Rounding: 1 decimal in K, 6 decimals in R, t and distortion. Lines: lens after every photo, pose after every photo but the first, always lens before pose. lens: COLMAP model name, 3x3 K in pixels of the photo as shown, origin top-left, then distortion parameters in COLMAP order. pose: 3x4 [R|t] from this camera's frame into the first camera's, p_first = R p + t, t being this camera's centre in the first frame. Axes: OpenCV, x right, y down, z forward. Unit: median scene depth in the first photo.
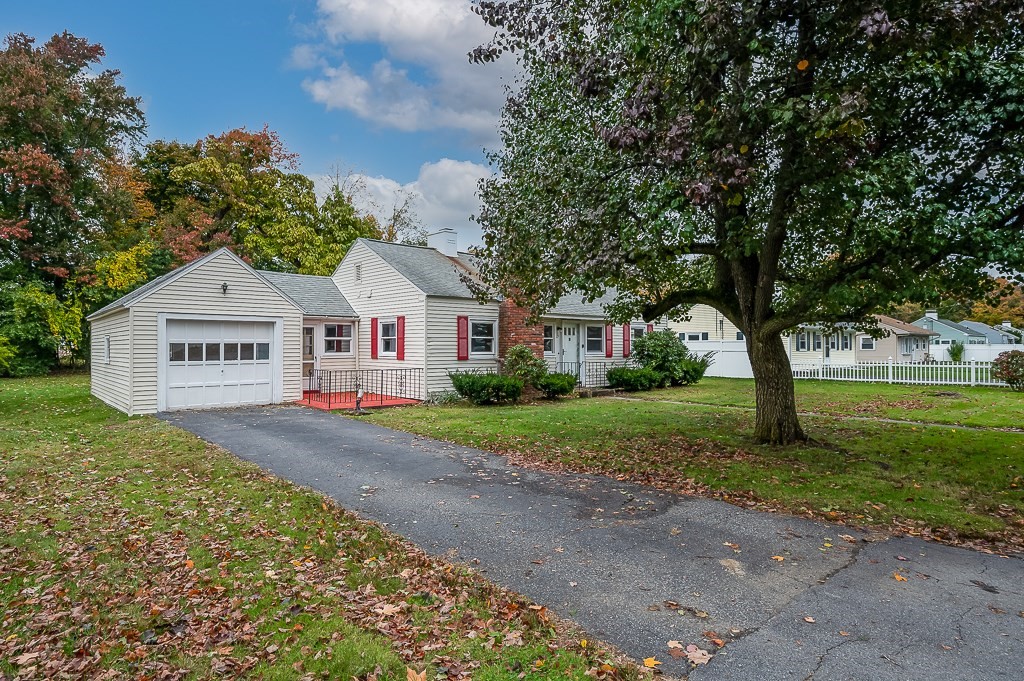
lens RADIAL K [[575.4, 0, 490.0], [0, 575.4, 342.8], [0, 0, 1]] dist [0.002773, 0.001959]
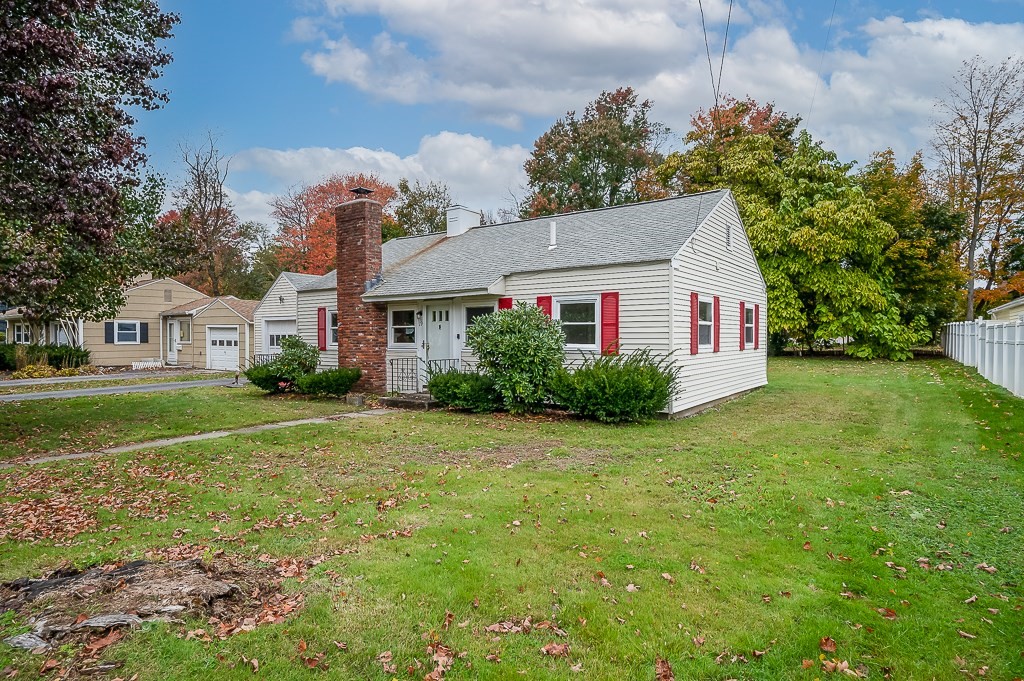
lens RADIAL K [[575.4, 0, 490.0], [0, 575.4, 342.8], [0, 0, 1]] dist [0.002773, 0.001959]
pose [[0.208500, 0.011865, -0.977950, 2.284862], [0.013049, 0.999804, 0.014912, 0.010089], [0.977935, -0.015870, 0.208304, 2.449271]]
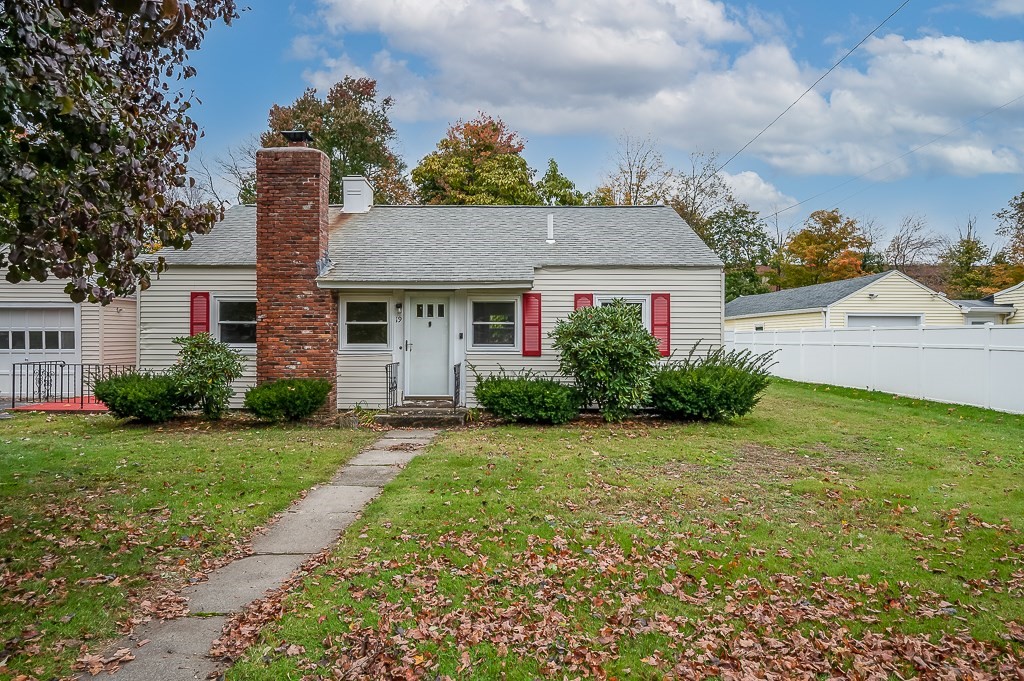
lens RADIAL K [[575.4, 0, 490.0], [0, 575.4, 342.8], [0, 0, 1]] dist [0.002773, 0.001959]
pose [[0.737909, 0.012359, -0.674787, 1.551518], [0.001492, 0.999800, 0.019944, 0.003474], [0.674898, -0.015724, 0.737743, 1.640502]]
